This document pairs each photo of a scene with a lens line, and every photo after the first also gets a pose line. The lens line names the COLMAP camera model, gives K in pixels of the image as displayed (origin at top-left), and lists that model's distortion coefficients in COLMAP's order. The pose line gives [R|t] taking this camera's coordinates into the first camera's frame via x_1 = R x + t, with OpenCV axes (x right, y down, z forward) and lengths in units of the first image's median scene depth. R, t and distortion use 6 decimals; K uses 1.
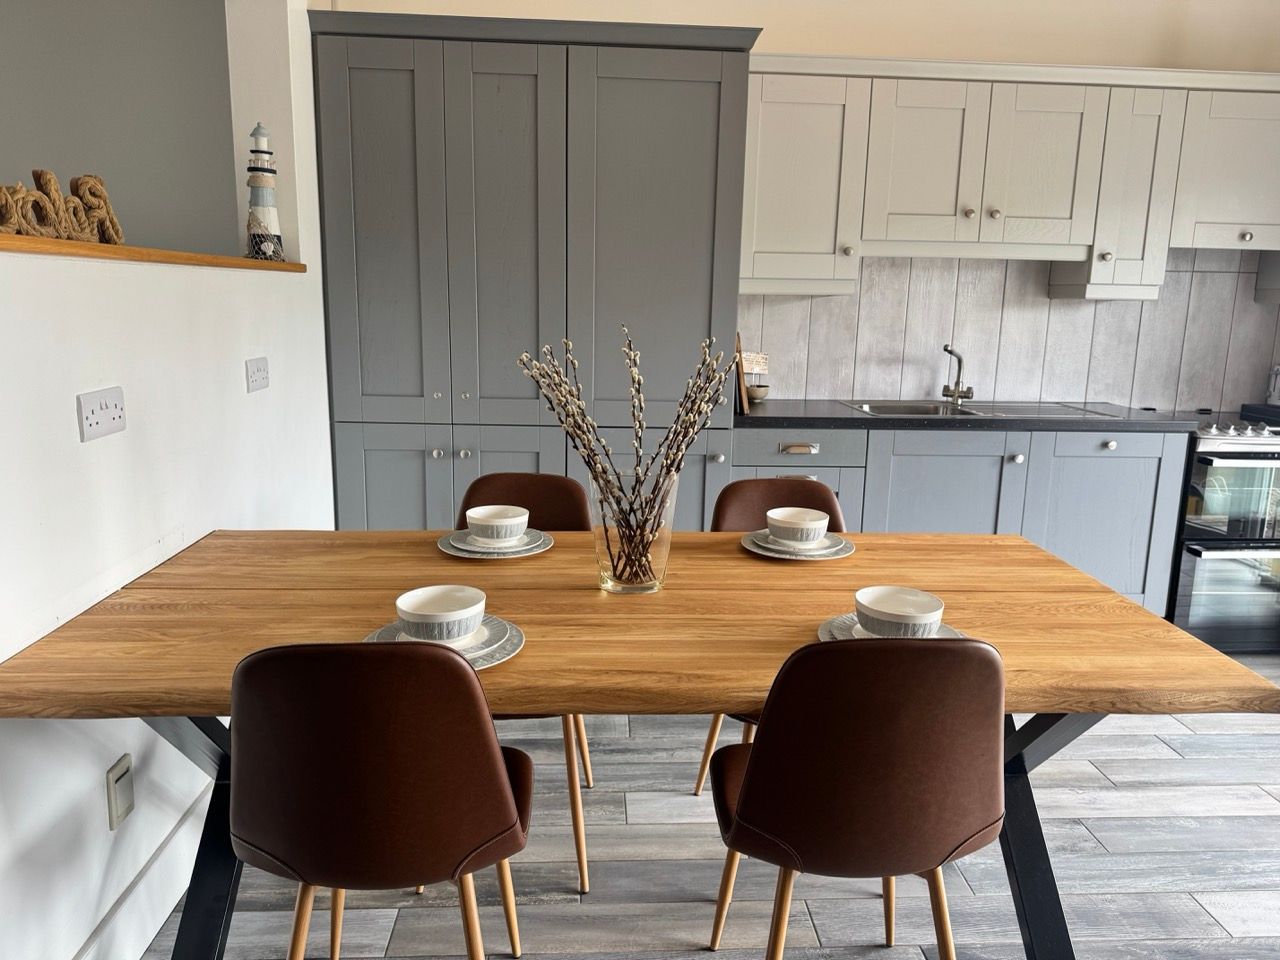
lens RADIAL K [[901.5, 0, 646.1], [0, 901.5, 469.6], [0, 0, 1]] dist [0.033362, -0.035895]
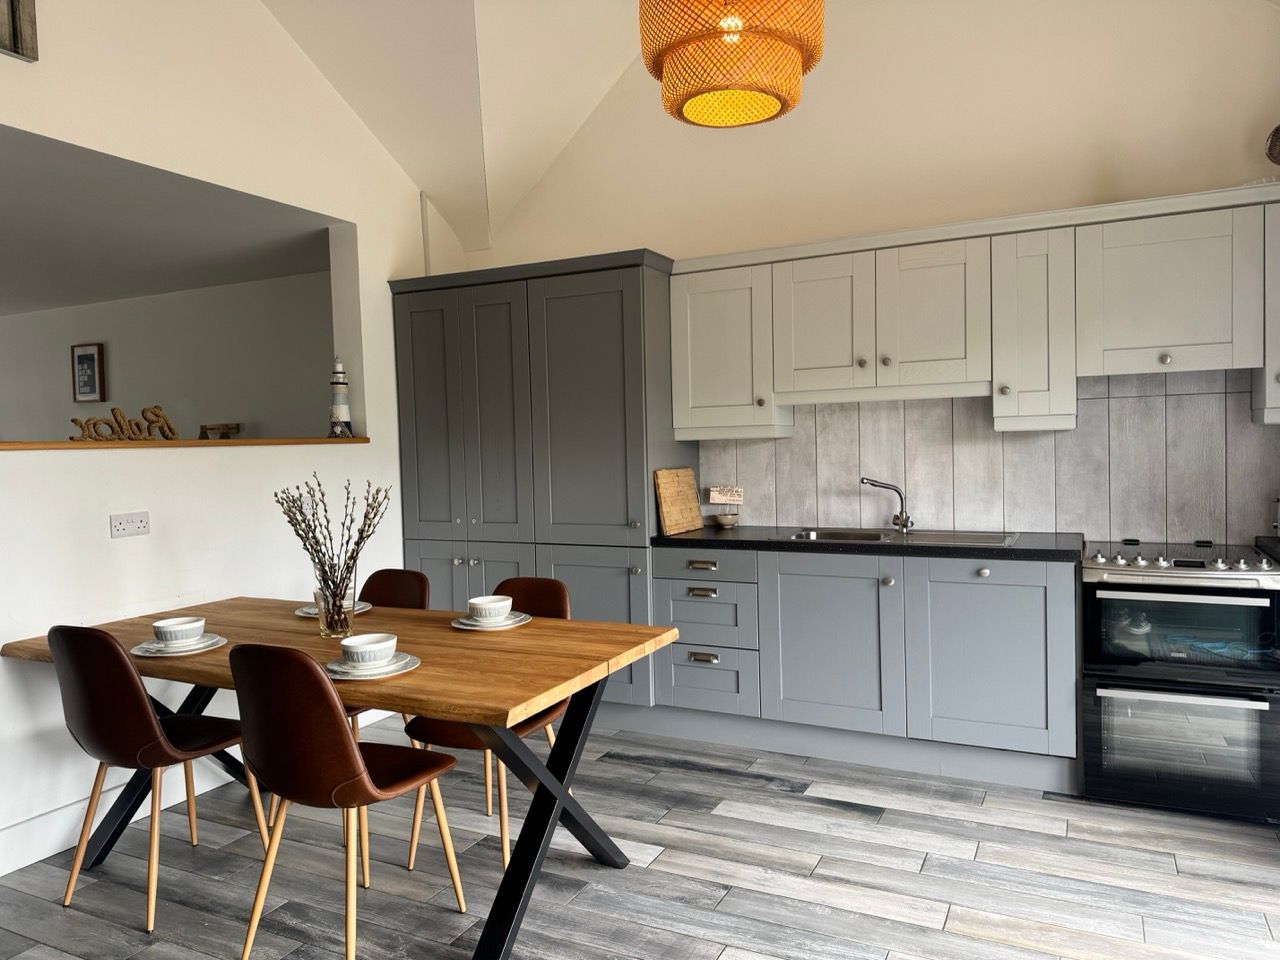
lens RADIAL K [[901.5, 0, 646.1], [0, 901.5, 469.6], [0, 0, 1]] dist [0.033362, -0.035895]
pose [[0.865366, -0.026790, -0.500424, 0.684610], [-0.049291, 0.989178, -0.138193, 0.018629], [0.498711, 0.144255, 0.854680, -0.079622]]
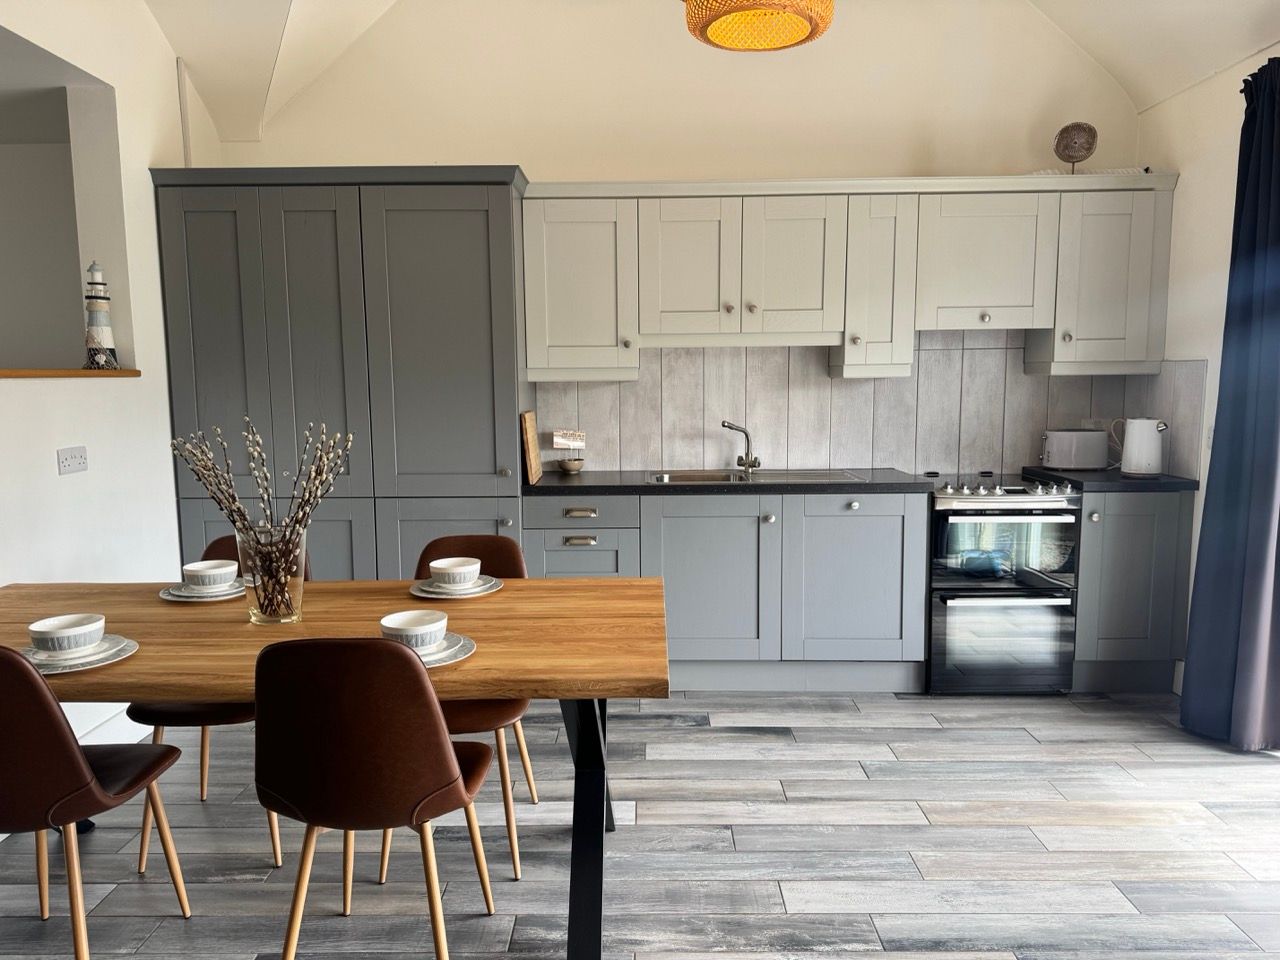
lens RADIAL K [[881.7, 0, 634.8], [0, 881.7, 486.3], [0, 0, 1]] dist [0.090556, -0.132325]
pose [[0.997021, -0.020648, -0.074318, 0.315296], [0.015638, 0.997605, -0.067384, 0.019312], [0.075531, 0.066021, 0.994955, -0.122519]]
